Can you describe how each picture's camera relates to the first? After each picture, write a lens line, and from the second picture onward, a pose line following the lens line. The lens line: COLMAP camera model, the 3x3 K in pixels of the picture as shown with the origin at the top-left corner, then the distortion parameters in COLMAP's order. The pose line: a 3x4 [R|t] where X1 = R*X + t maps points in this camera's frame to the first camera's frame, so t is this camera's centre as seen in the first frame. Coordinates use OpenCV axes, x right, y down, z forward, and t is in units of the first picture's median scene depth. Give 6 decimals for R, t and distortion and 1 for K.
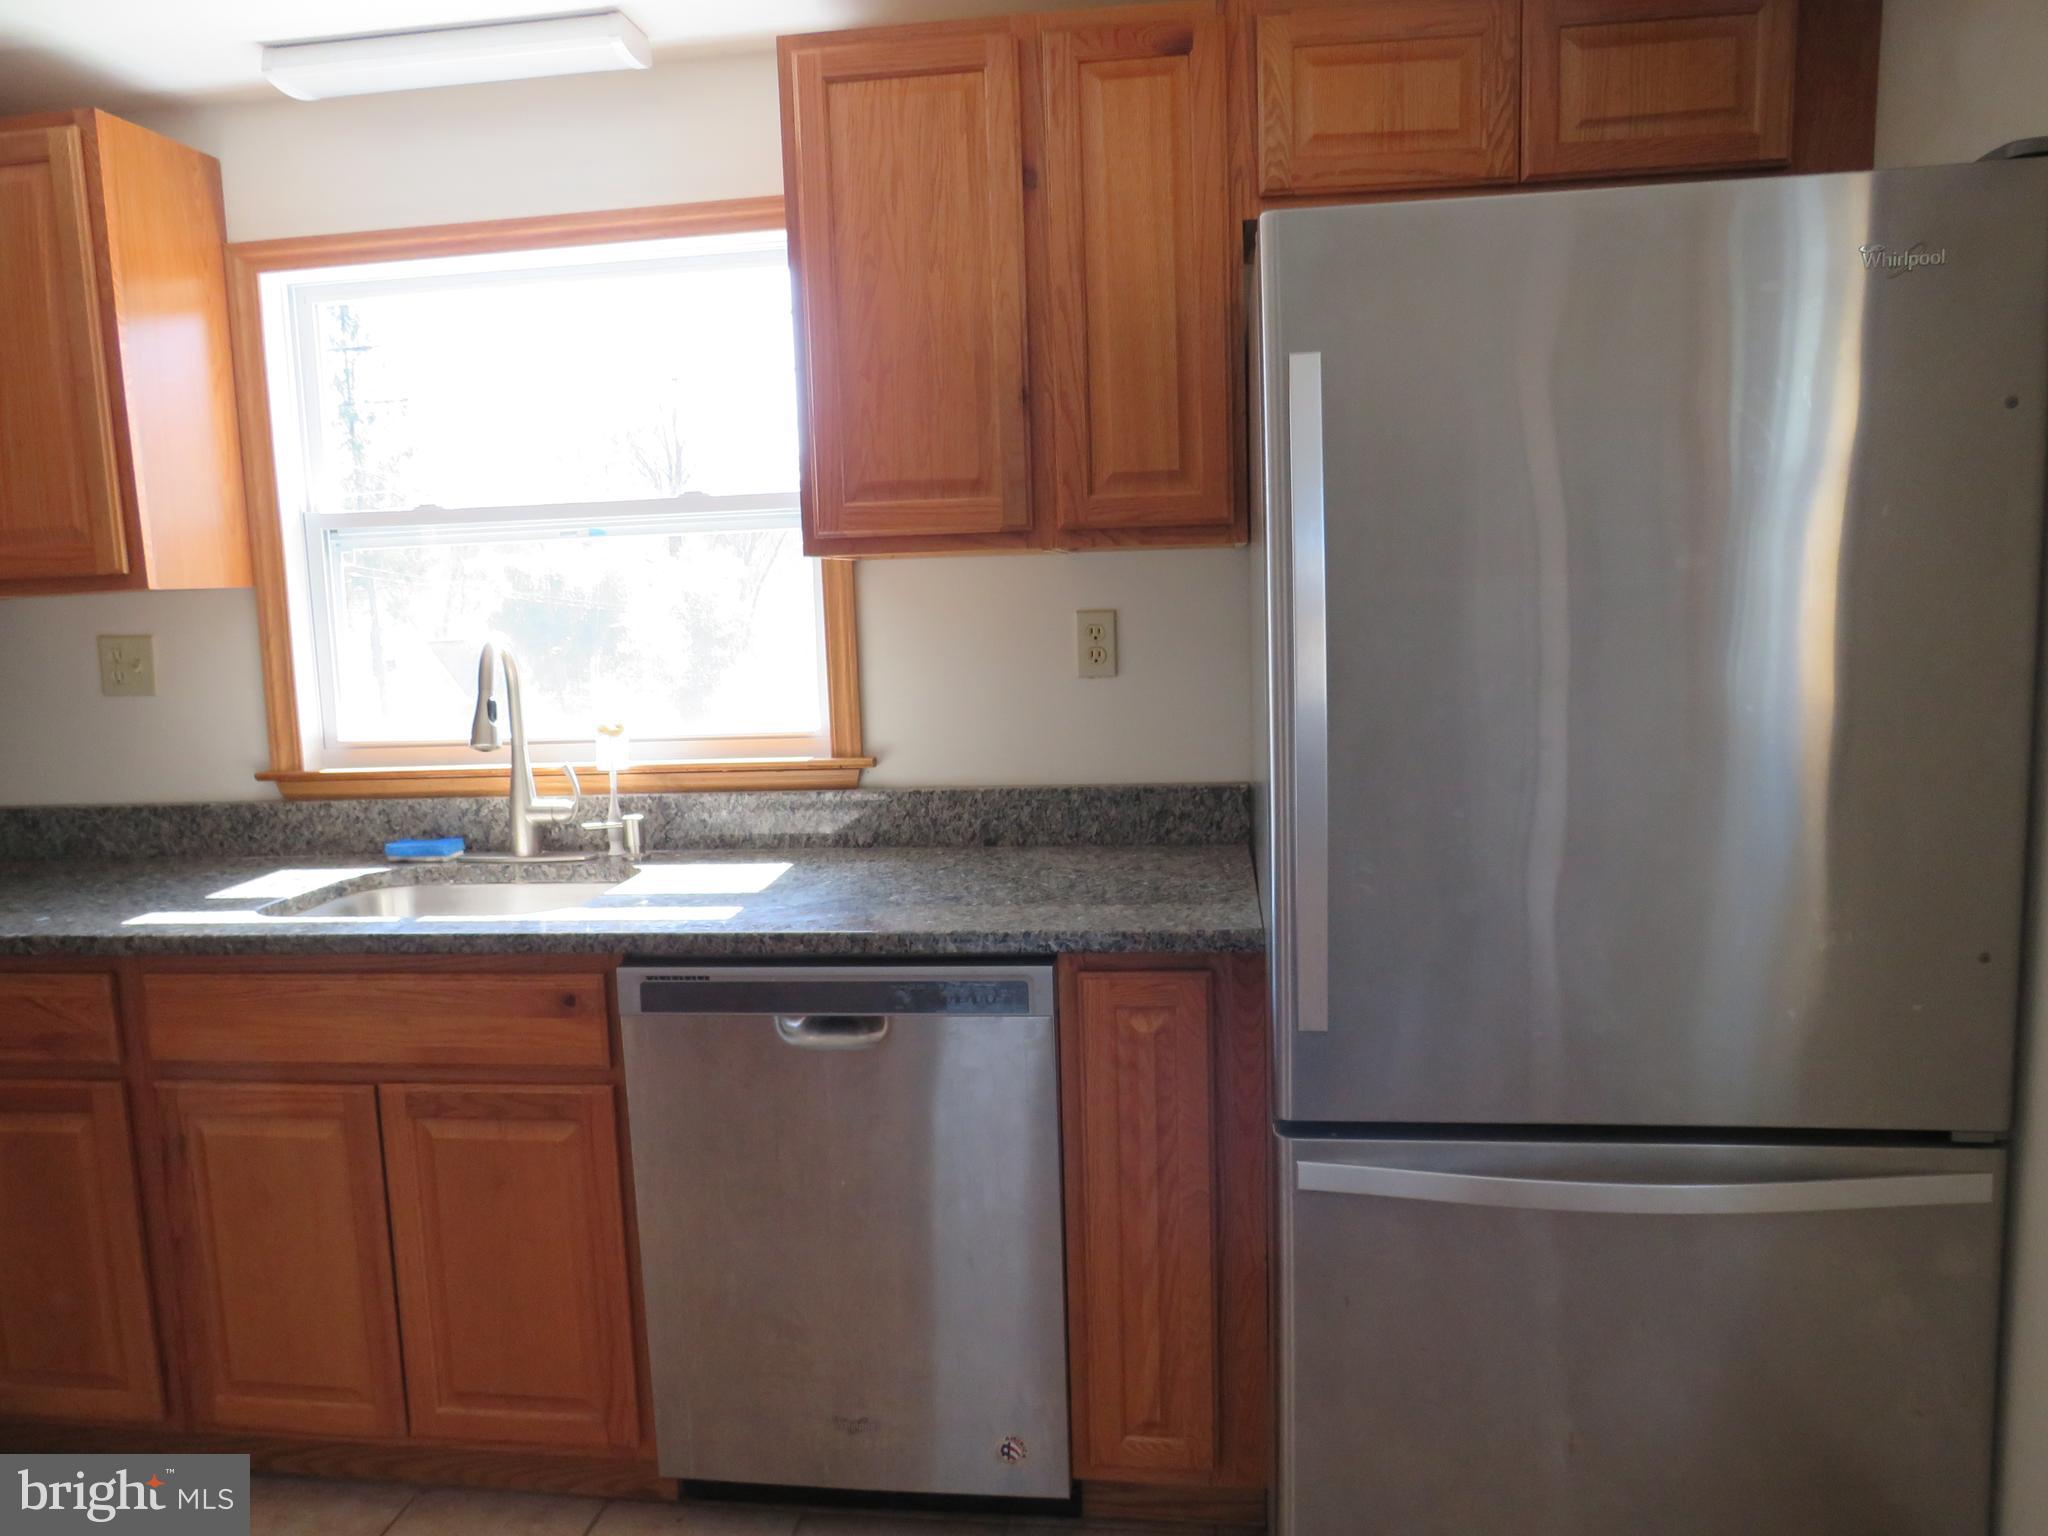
lens RADIAL K [[1460.8, 0, 1021.2], [0, 1460.8, 759.1], [0, 0, 1]] dist [-0.017646, 0.006060]
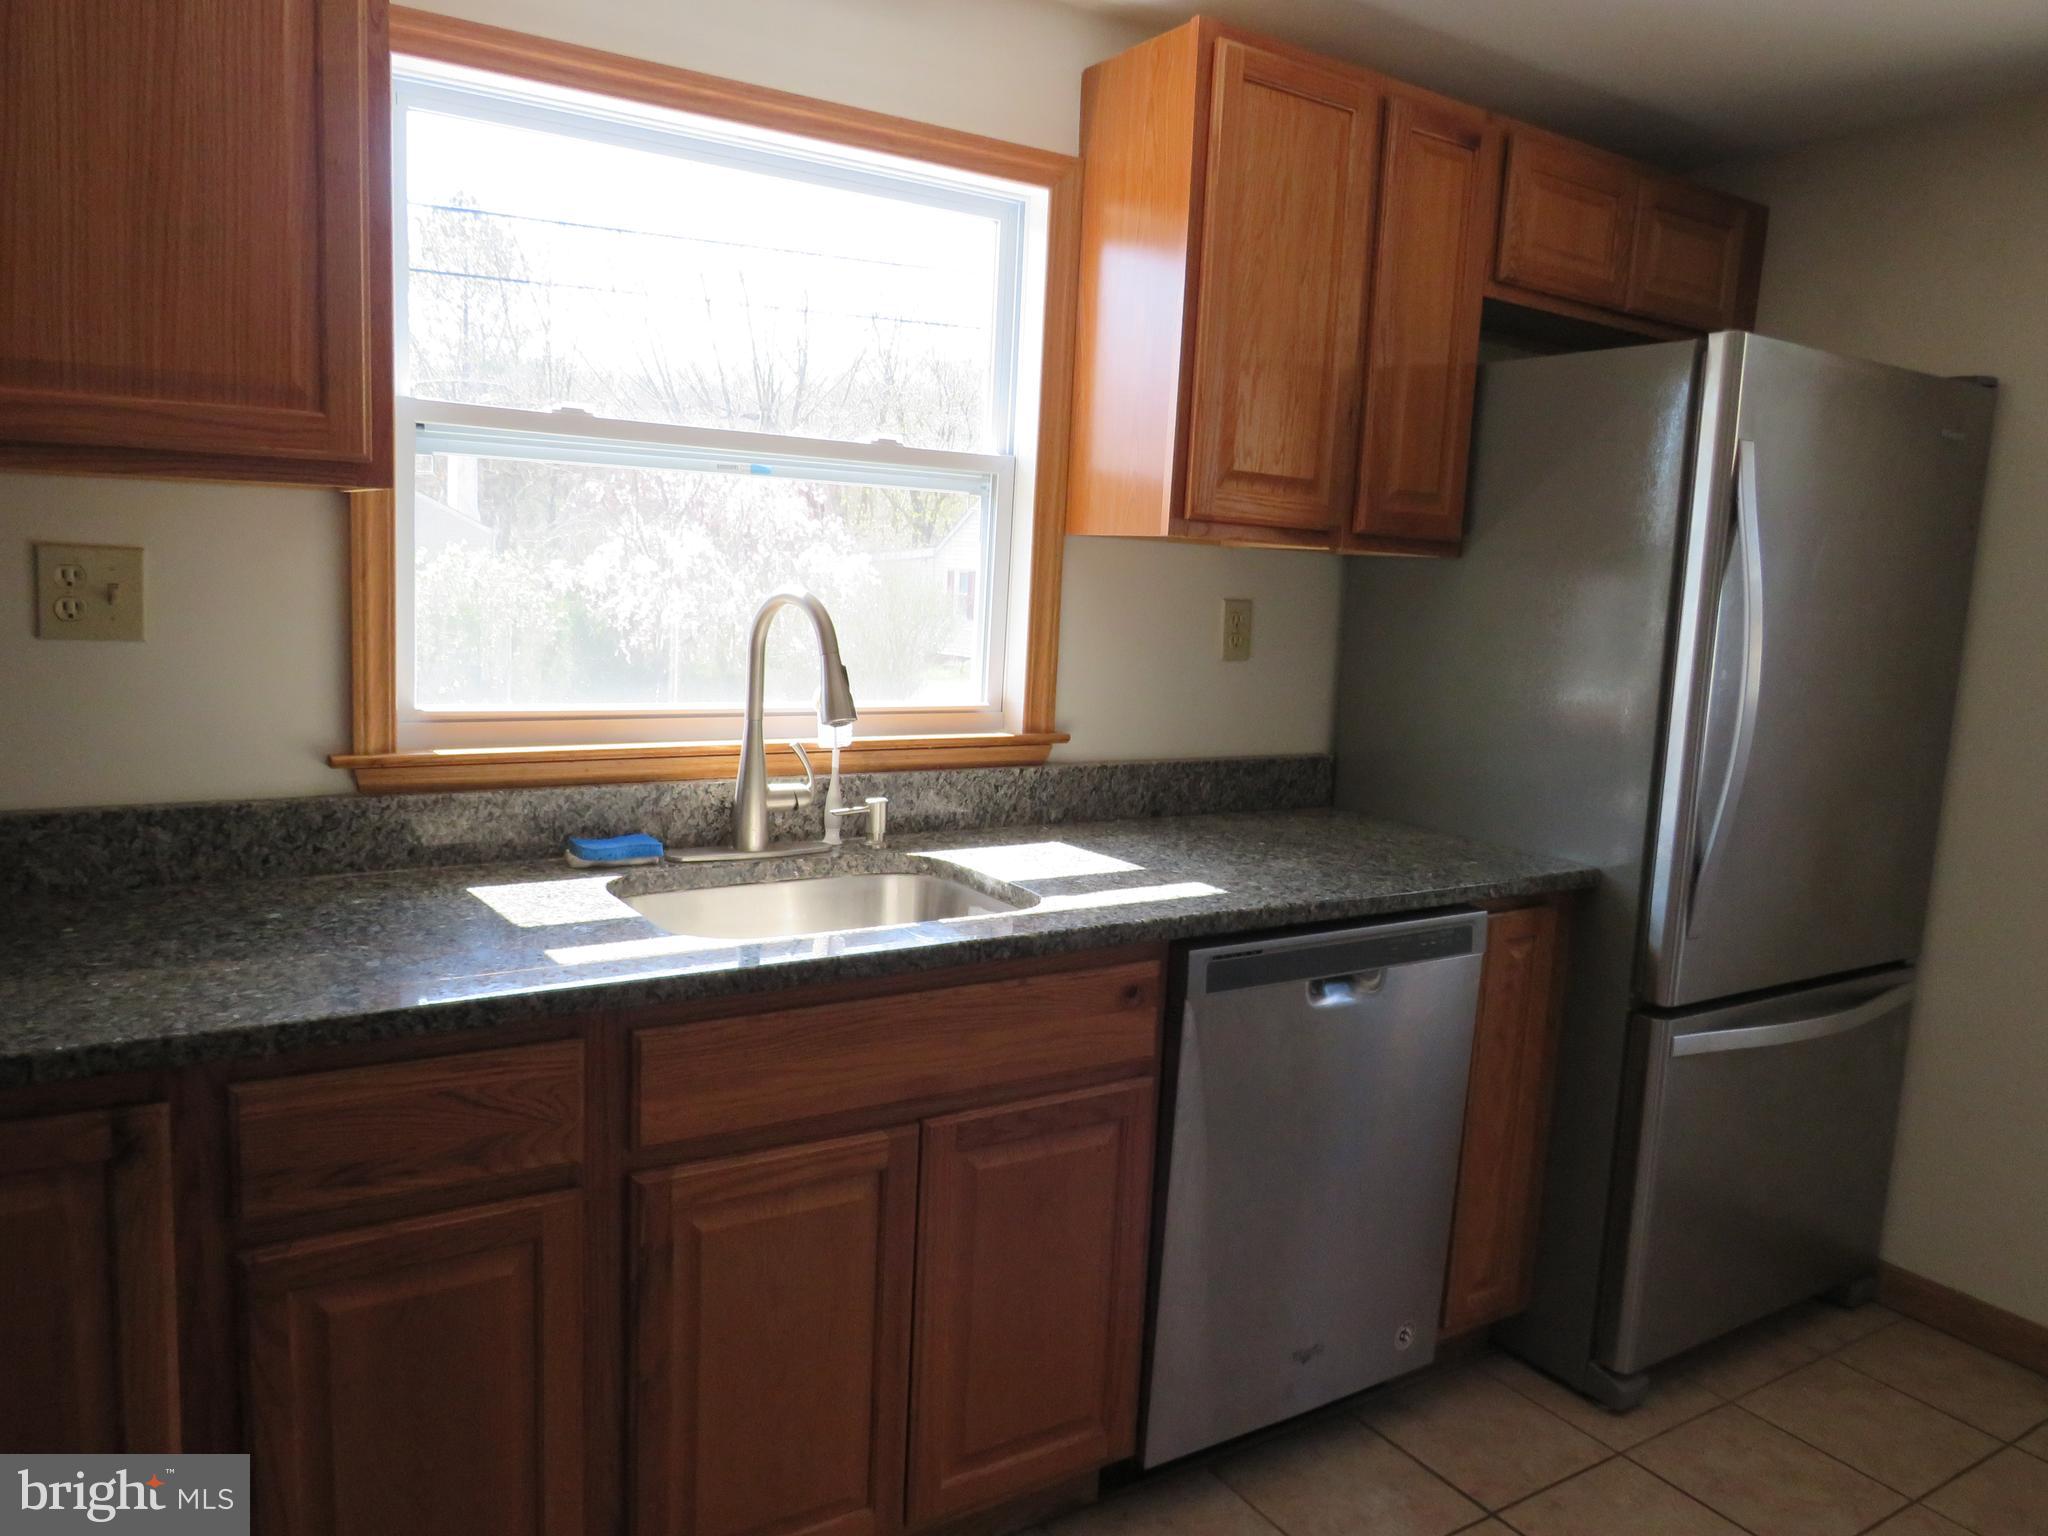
lens RADIAL K [[1460.8, 0, 1021.2], [0, 1460.8, 759.1], [0, 0, 1]] dist [-0.017646, 0.006060]
pose [[0.753637, -0.014021, 0.657141, -0.798225], [-0.000429, 0.999762, 0.021823, -0.005164], [-0.657290, -0.016728, 0.753452, 0.272001]]
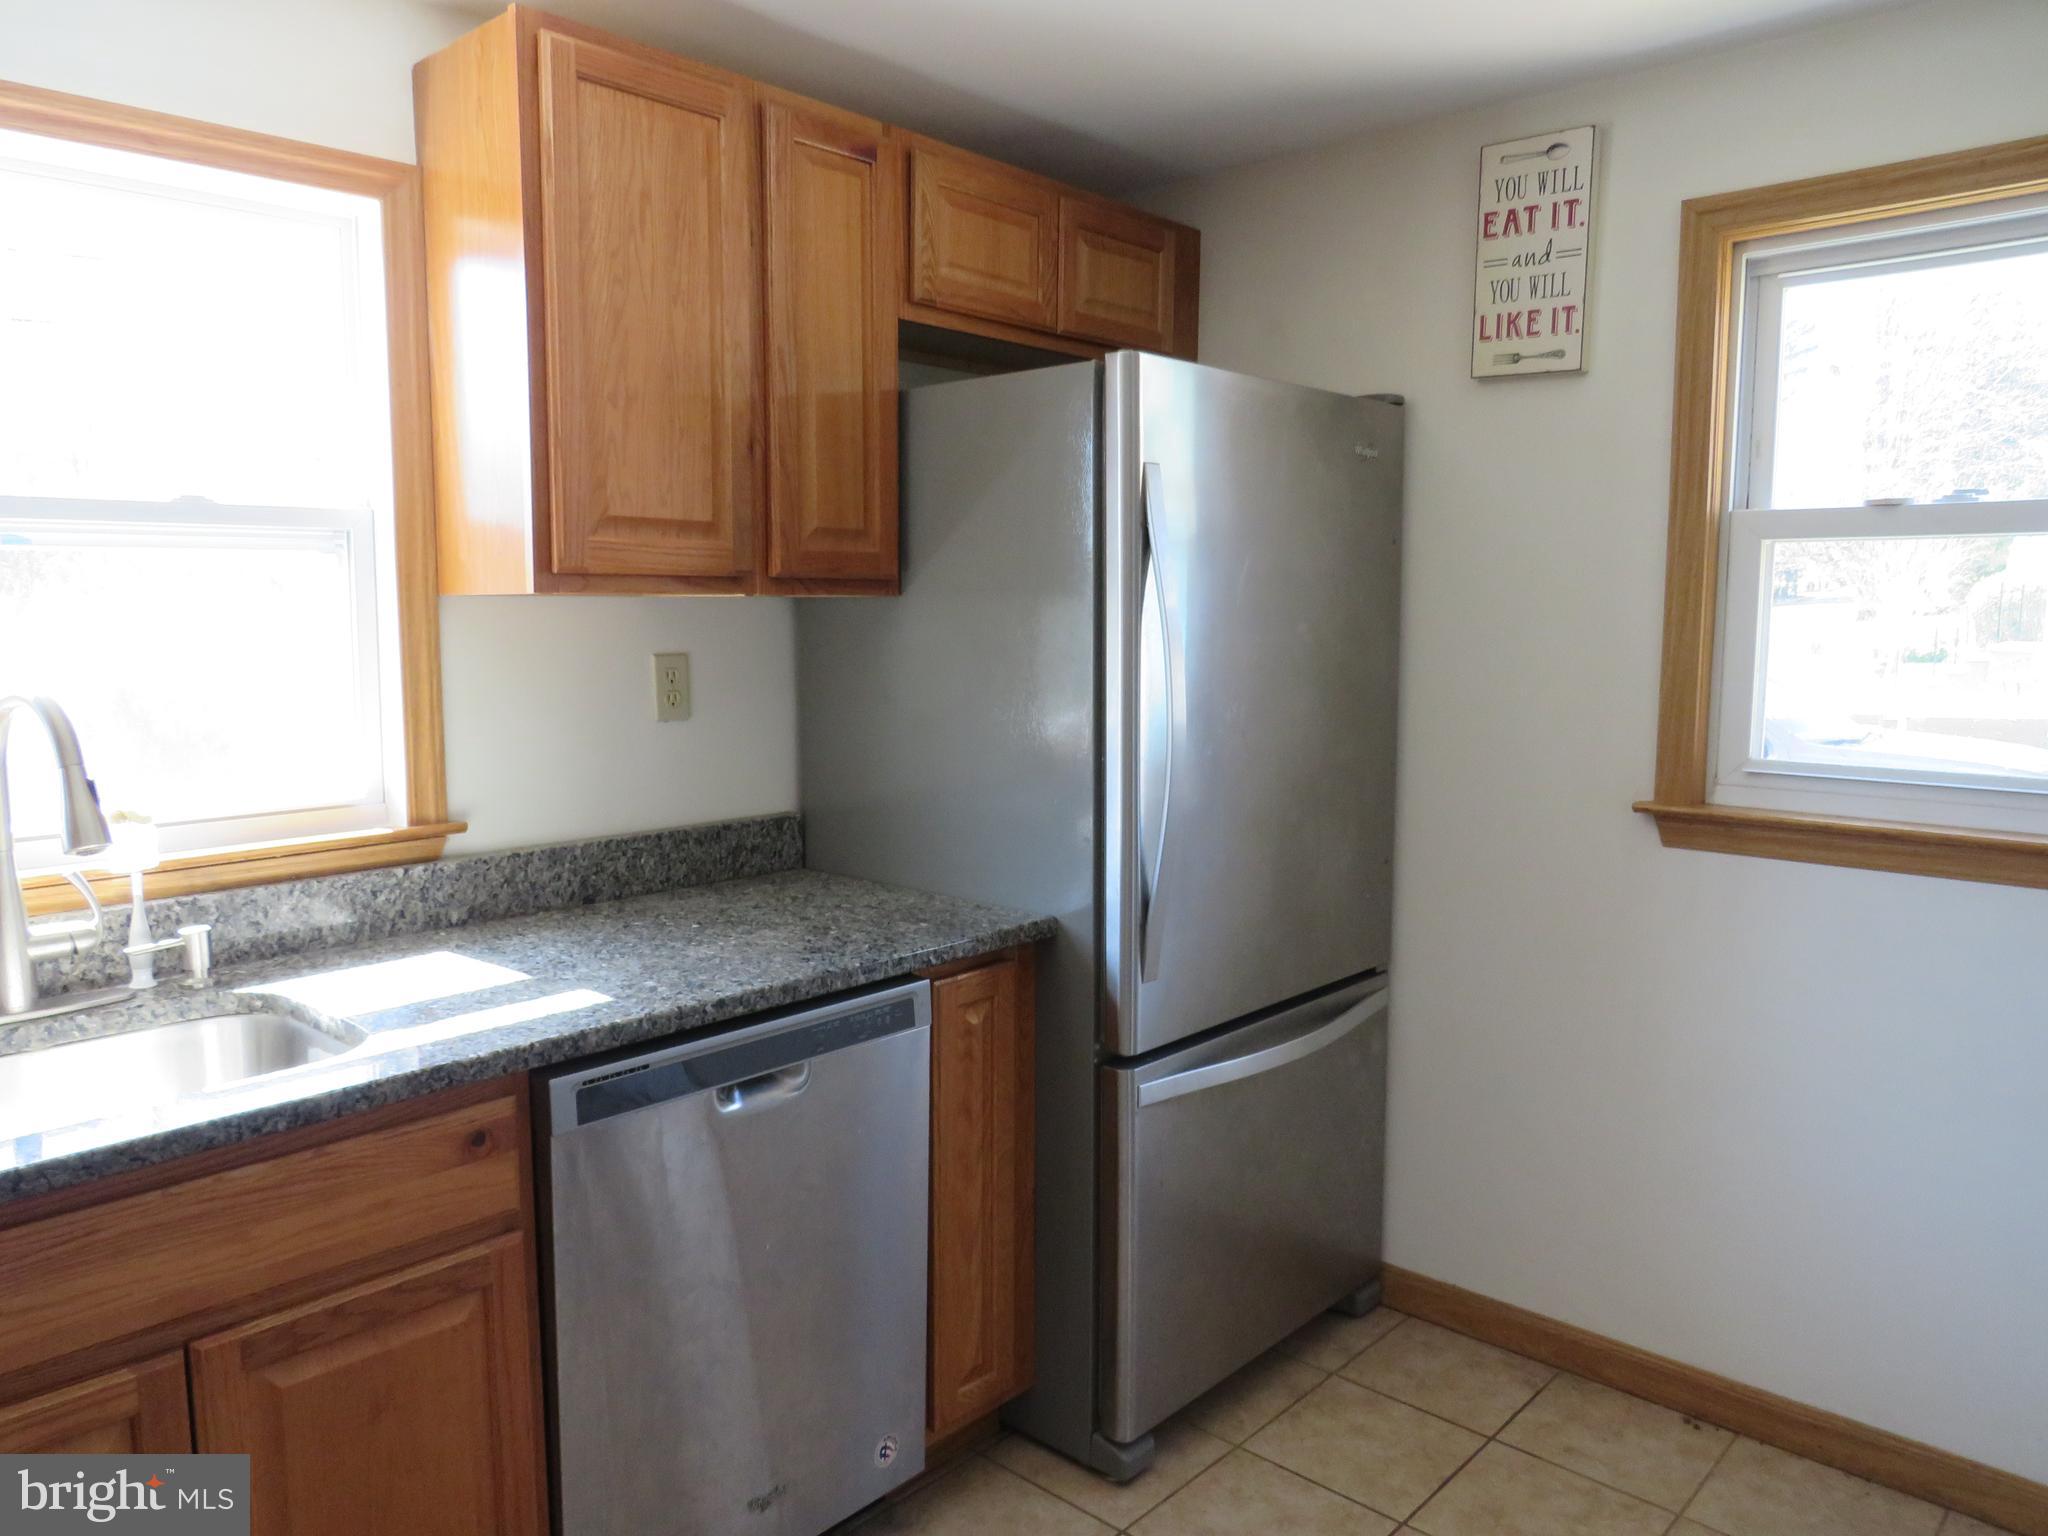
lens RADIAL K [[1461.9, 0, 1023.5], [0, 1461.9, 761.0], [0, 0, 1]] dist [-0.023812, -0.002980]
pose [[0.565947, -0.054721, 0.822624, -0.637648], [0.076590, 0.996970, 0.013627, -0.023522], [-0.820877, 0.055293, 0.568423, 0.235075]]
